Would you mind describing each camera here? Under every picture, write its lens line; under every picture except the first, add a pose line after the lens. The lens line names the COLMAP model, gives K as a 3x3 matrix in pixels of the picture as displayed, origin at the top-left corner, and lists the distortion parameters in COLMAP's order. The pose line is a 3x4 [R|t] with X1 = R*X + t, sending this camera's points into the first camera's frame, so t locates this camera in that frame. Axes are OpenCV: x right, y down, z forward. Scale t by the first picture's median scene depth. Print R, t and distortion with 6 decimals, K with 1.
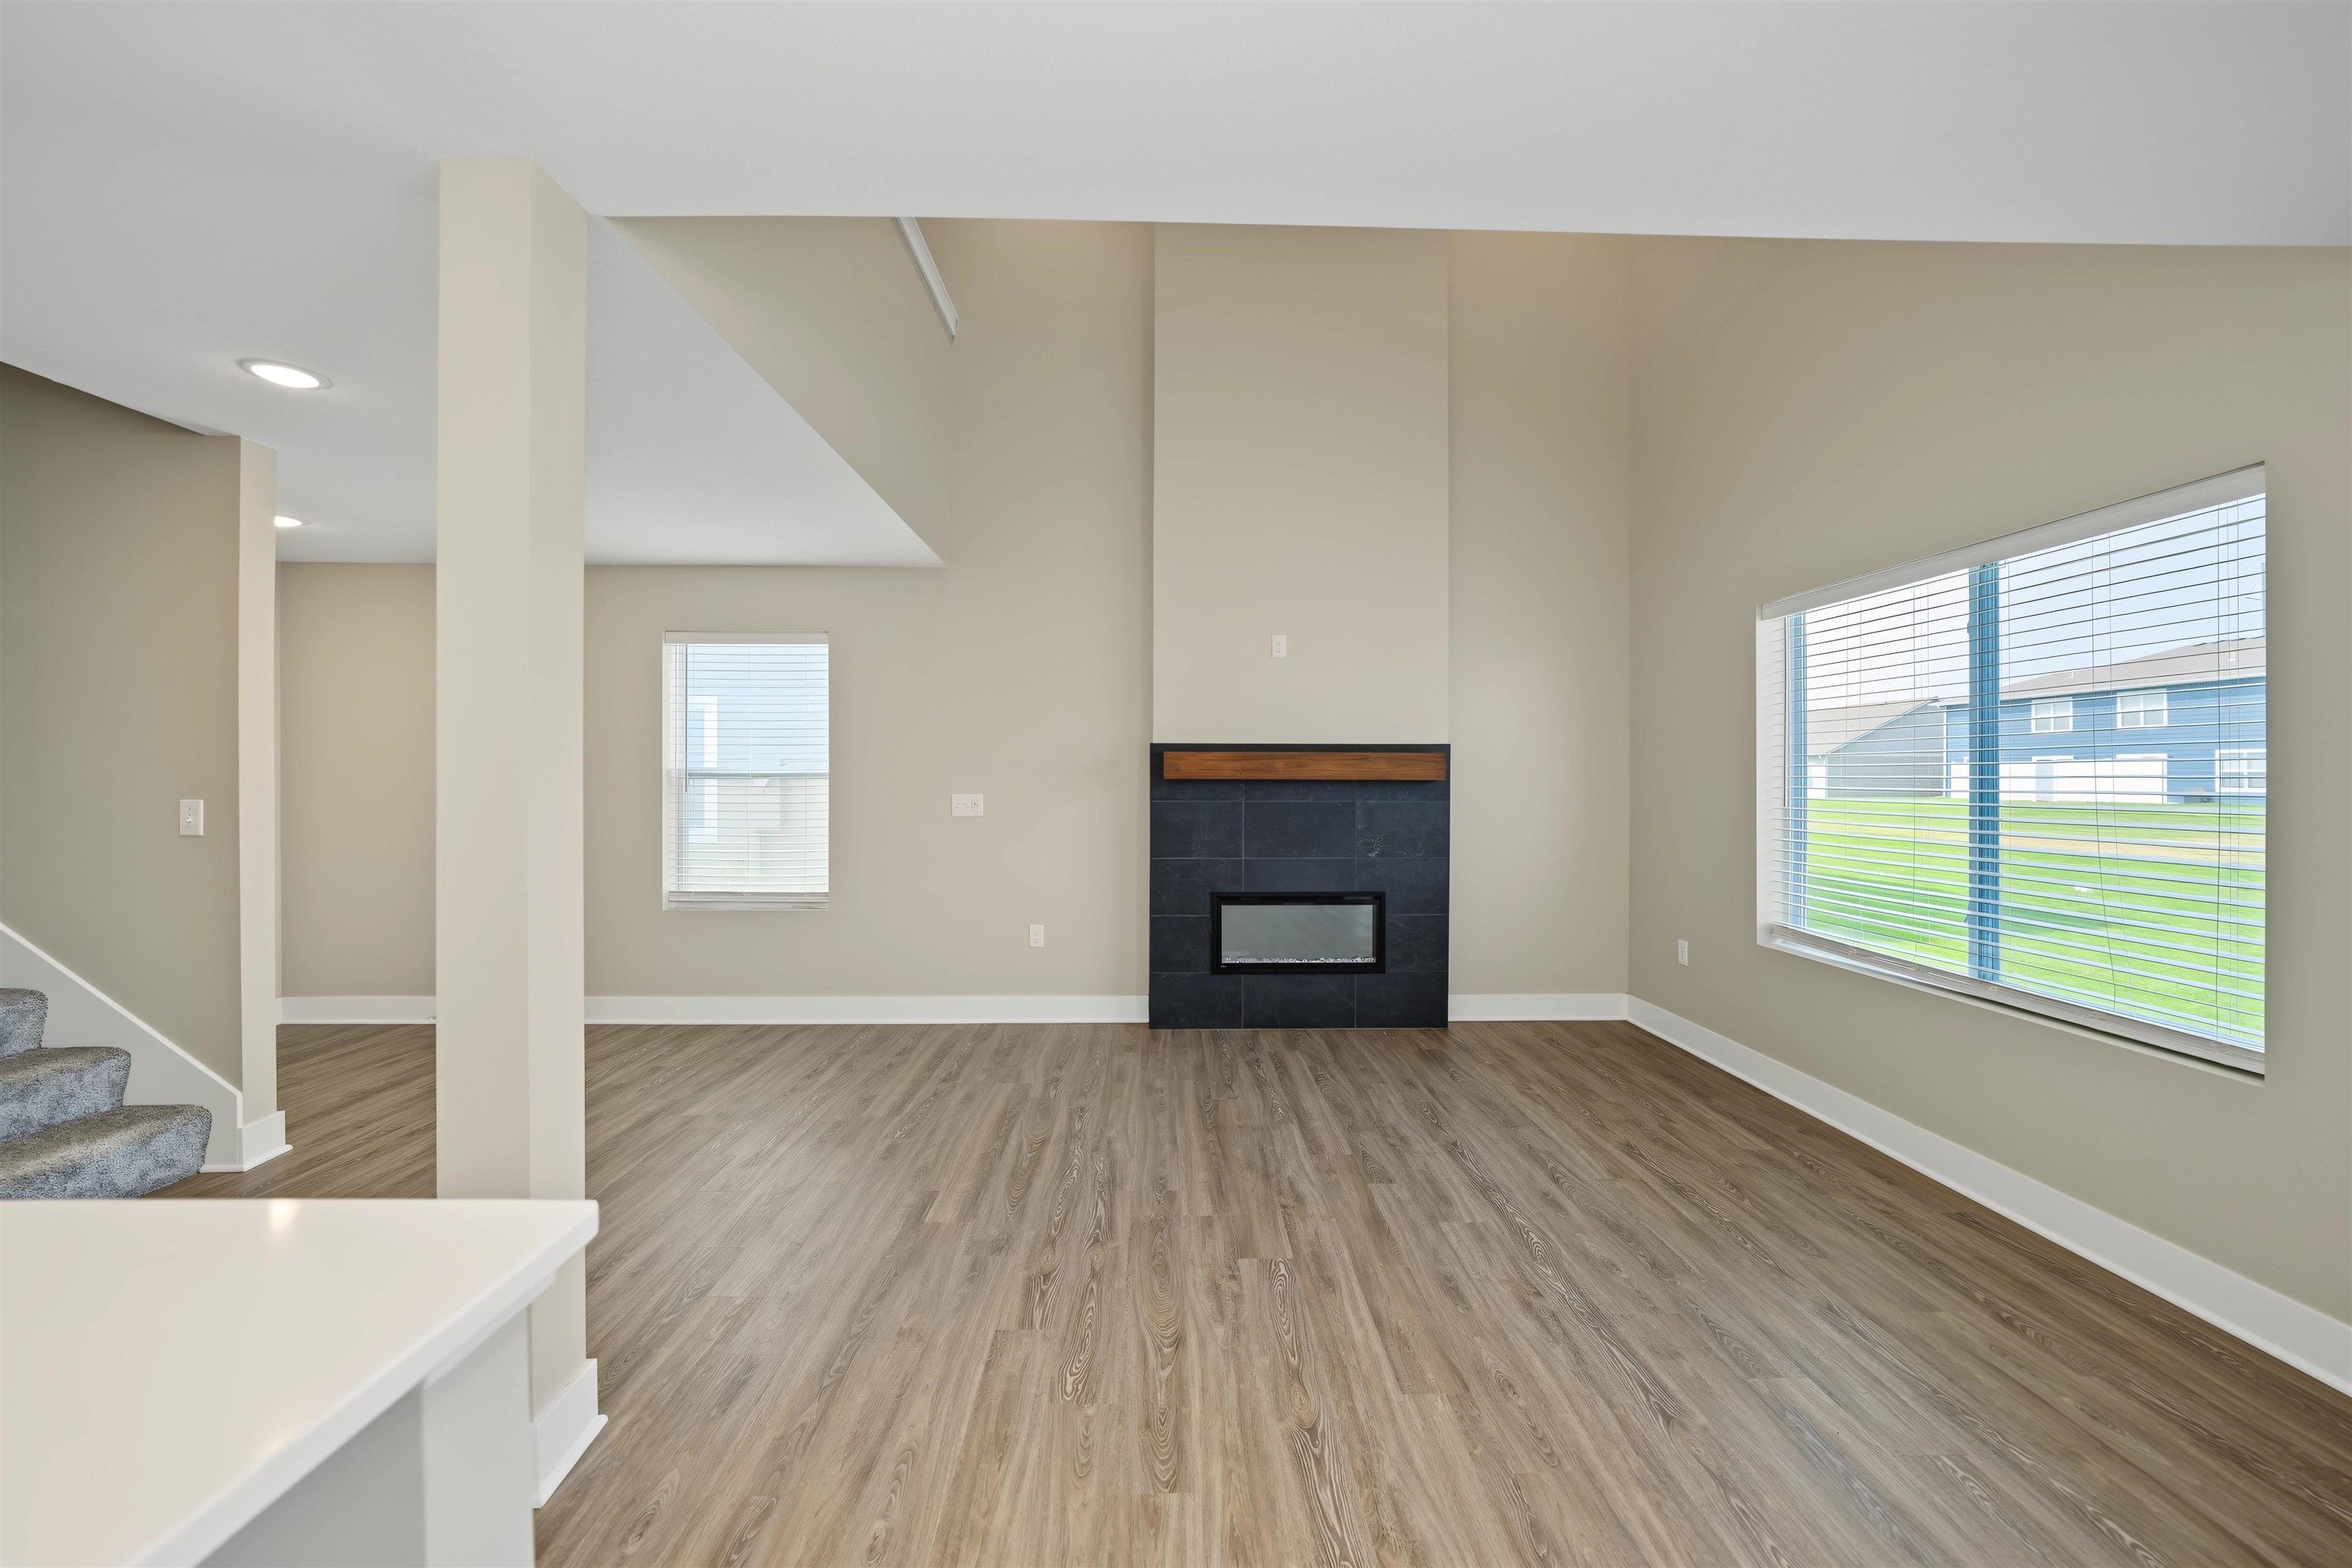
lens RADIAL K [[901.4, 0, 1180.3], [0, 901.4, 778.5], [0, 0, 1]] dist [-0.023205, 0.006754]
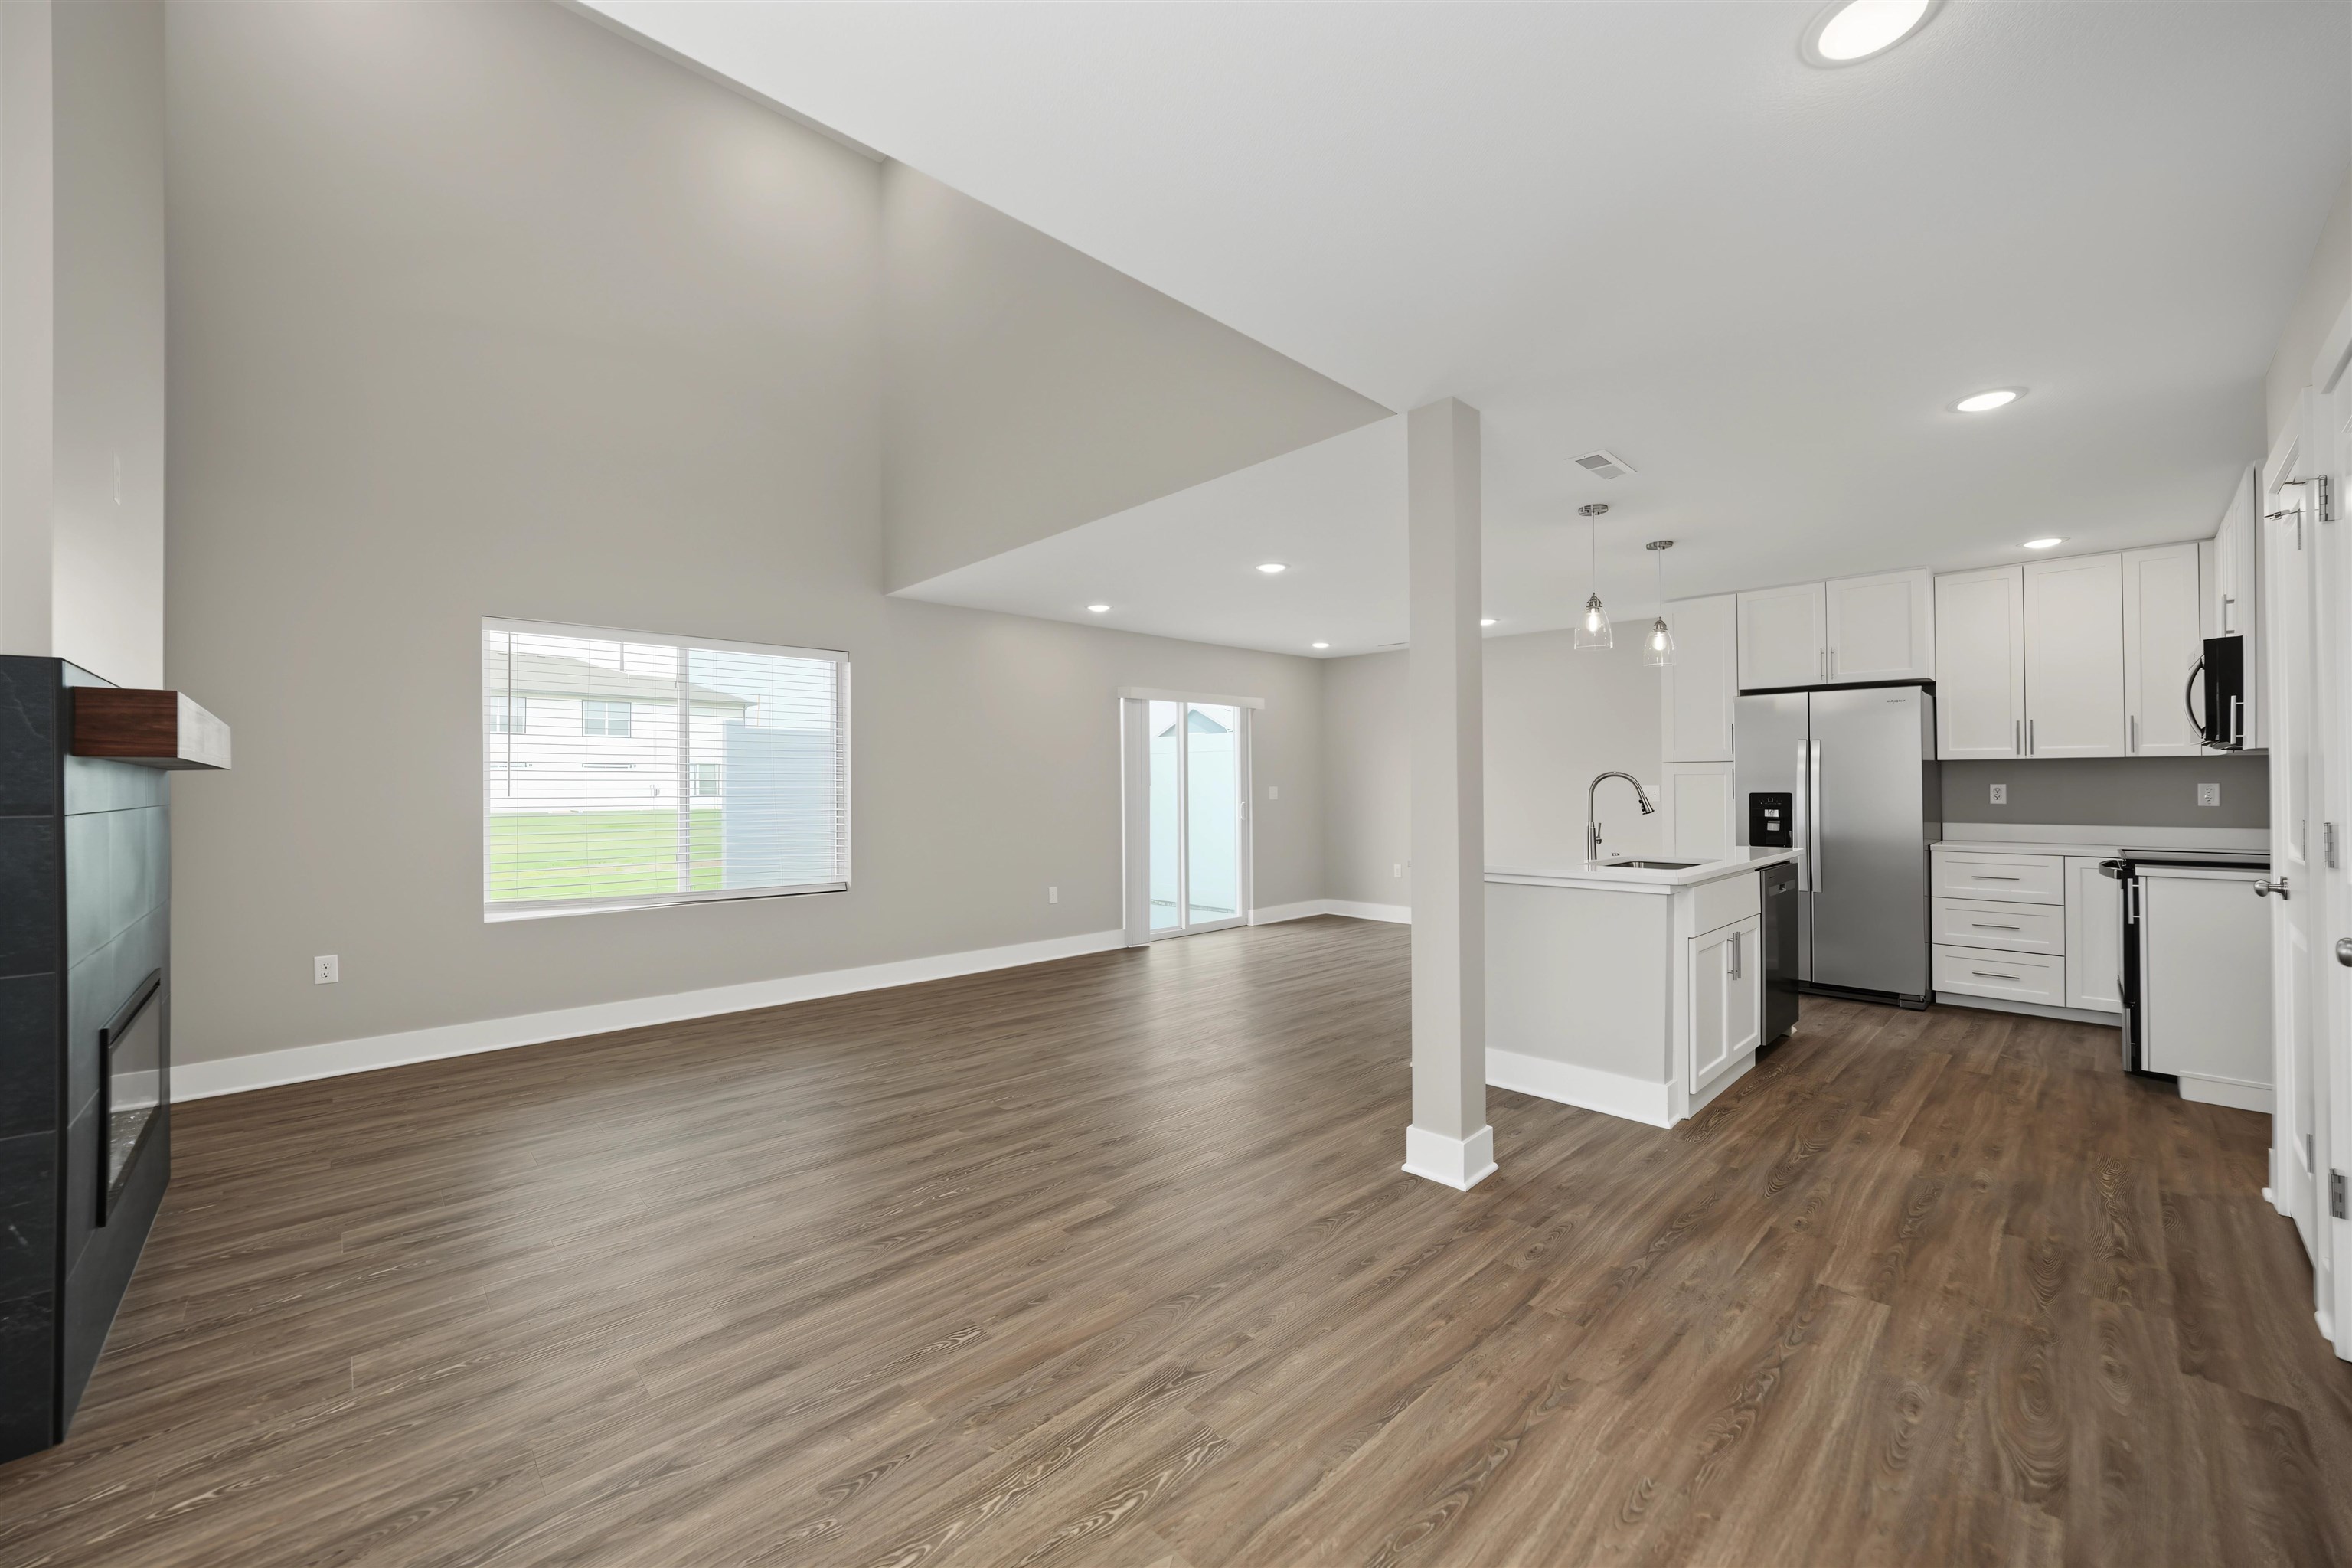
lens RADIAL K [[901.4, 0, 1173.9], [0, 901.4, 768.9], [0, 0, 1]] dist [-0.023205, 0.006754]
pose [[-0.667665, 0.013793, 0.744334, -0.885354], [0.003949, 0.999880, -0.014986, 0.020895], [-0.744451, -0.007066, -0.667640, 1.333295]]
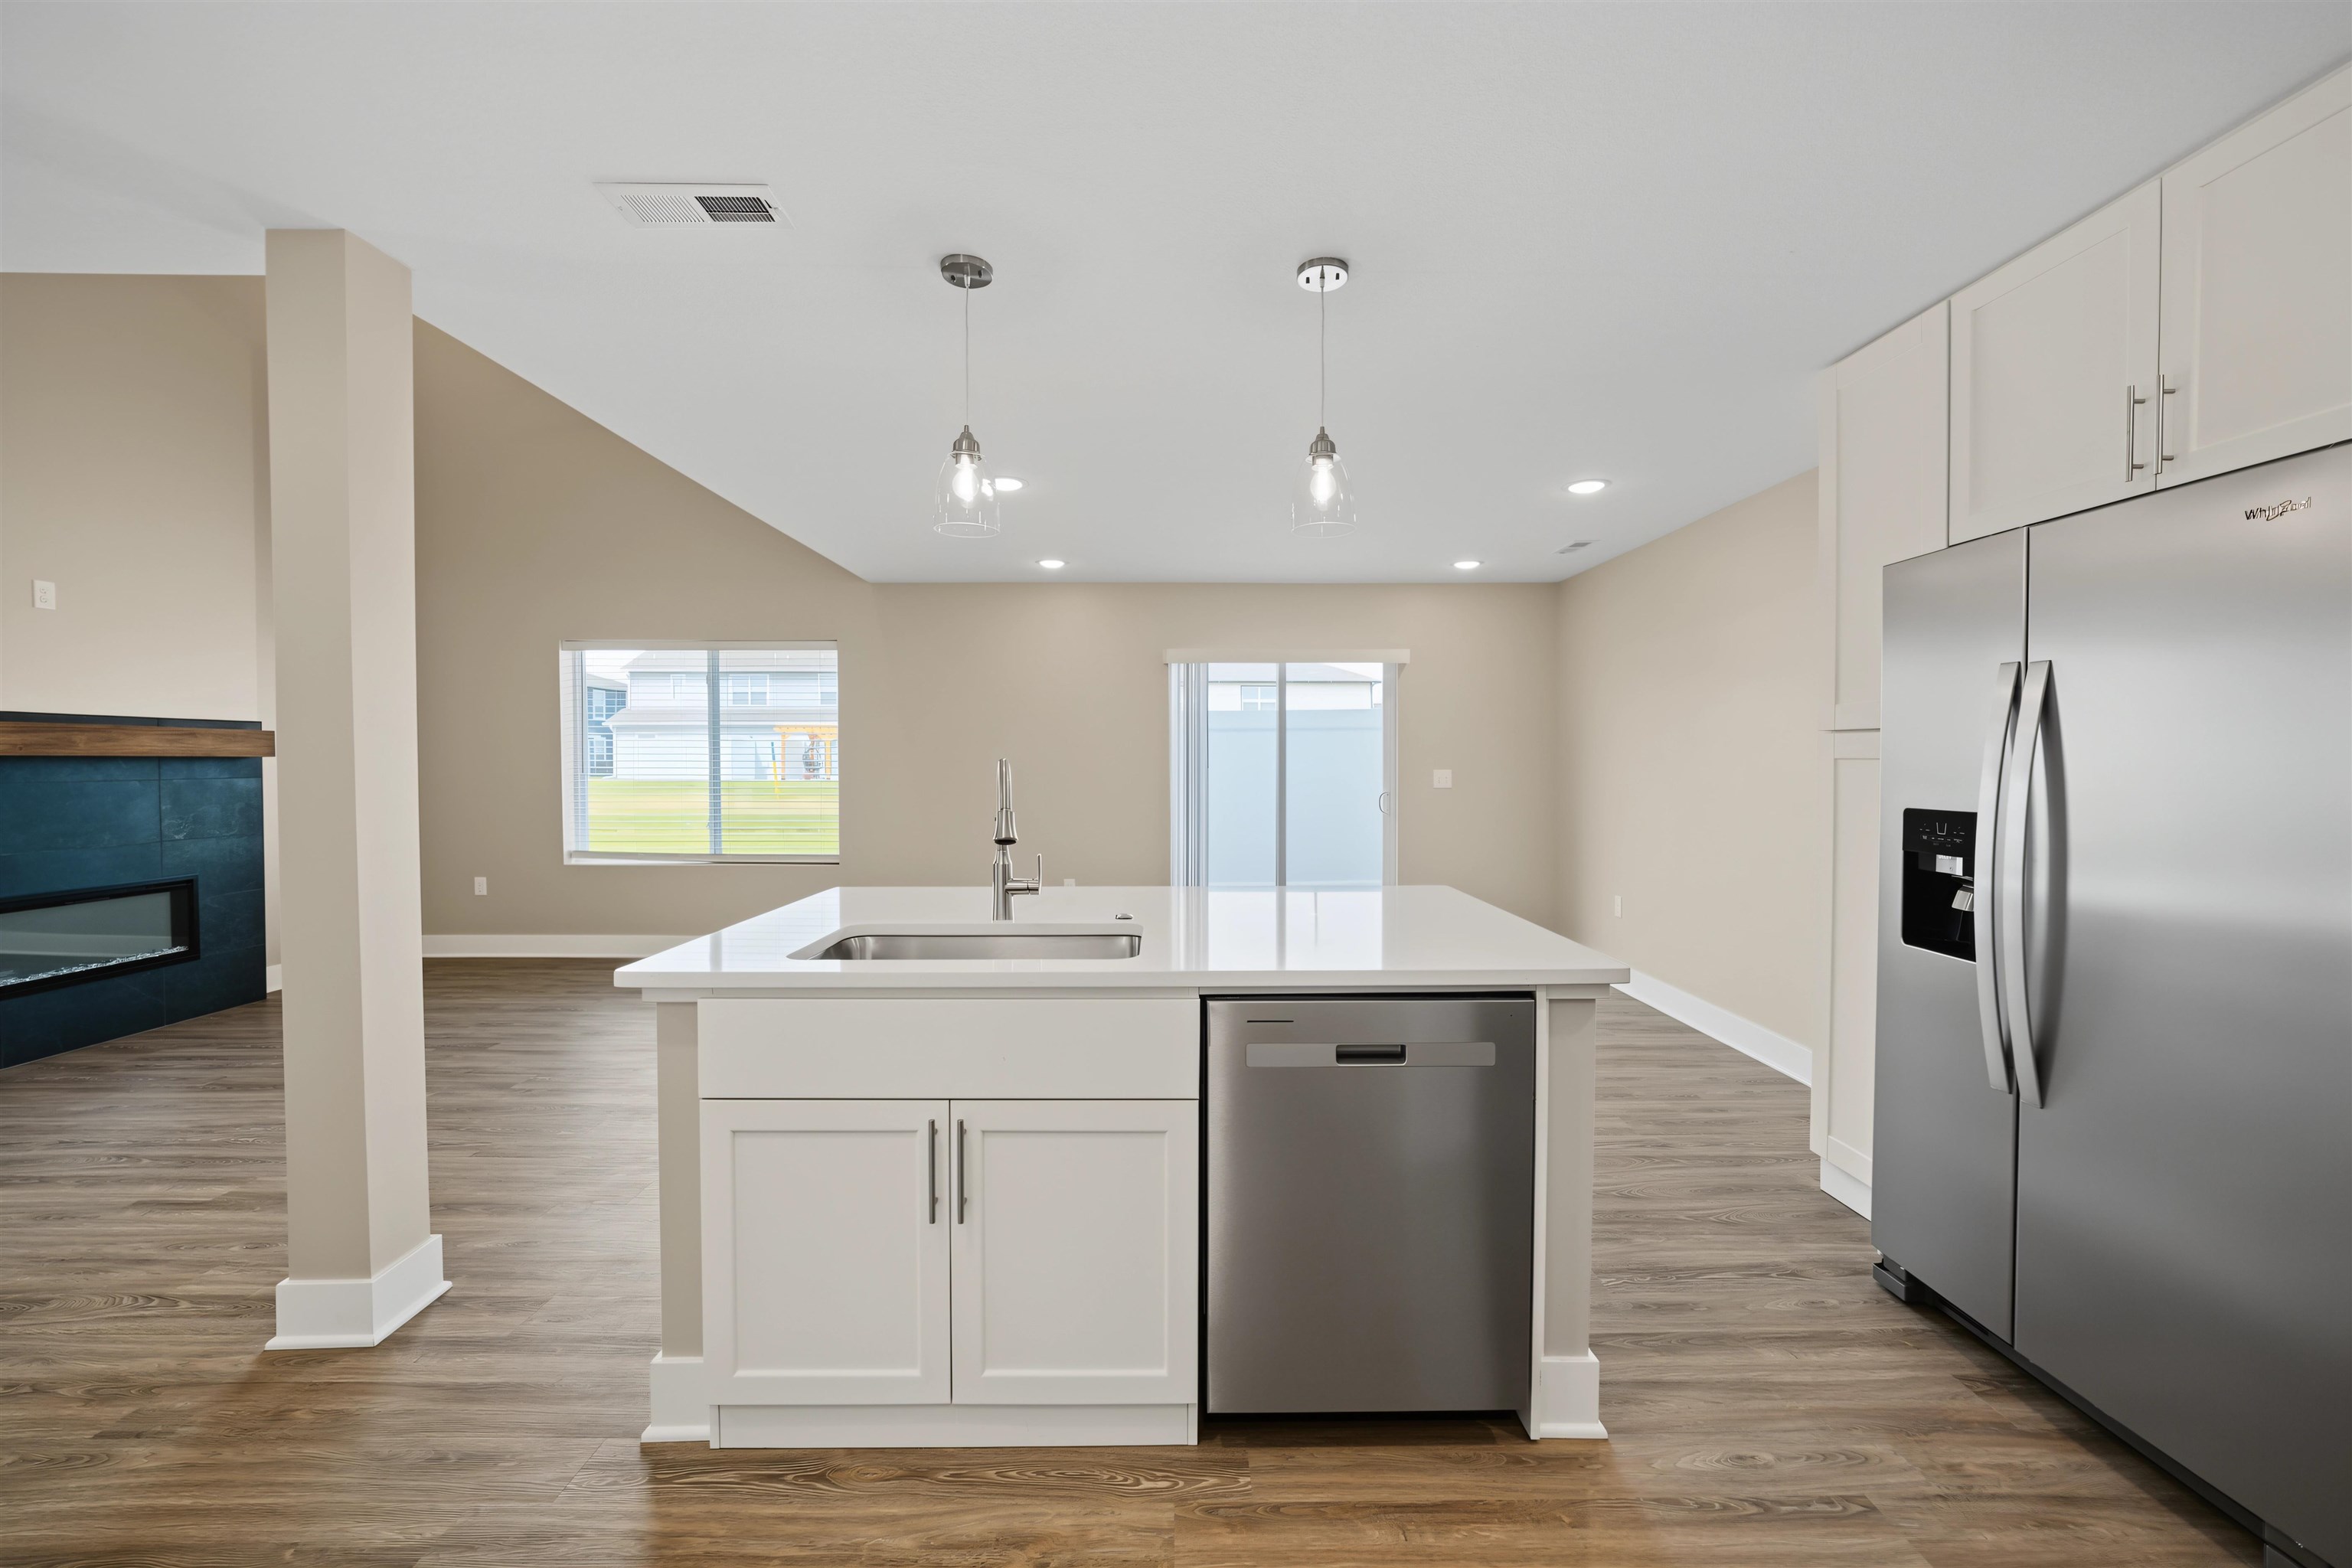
lens RADIAL K [[901.4, 0, 1177.7], [0, 901.4, 775.9], [0, 0, 1]] dist [-0.023205, 0.006754]
pose [[0.014589, -0.021015, 0.999673, -1.016647], [0.002019, 0.999778, 0.020987, 0.007598], [-0.999892, 0.001712, 0.014628, -0.068500]]
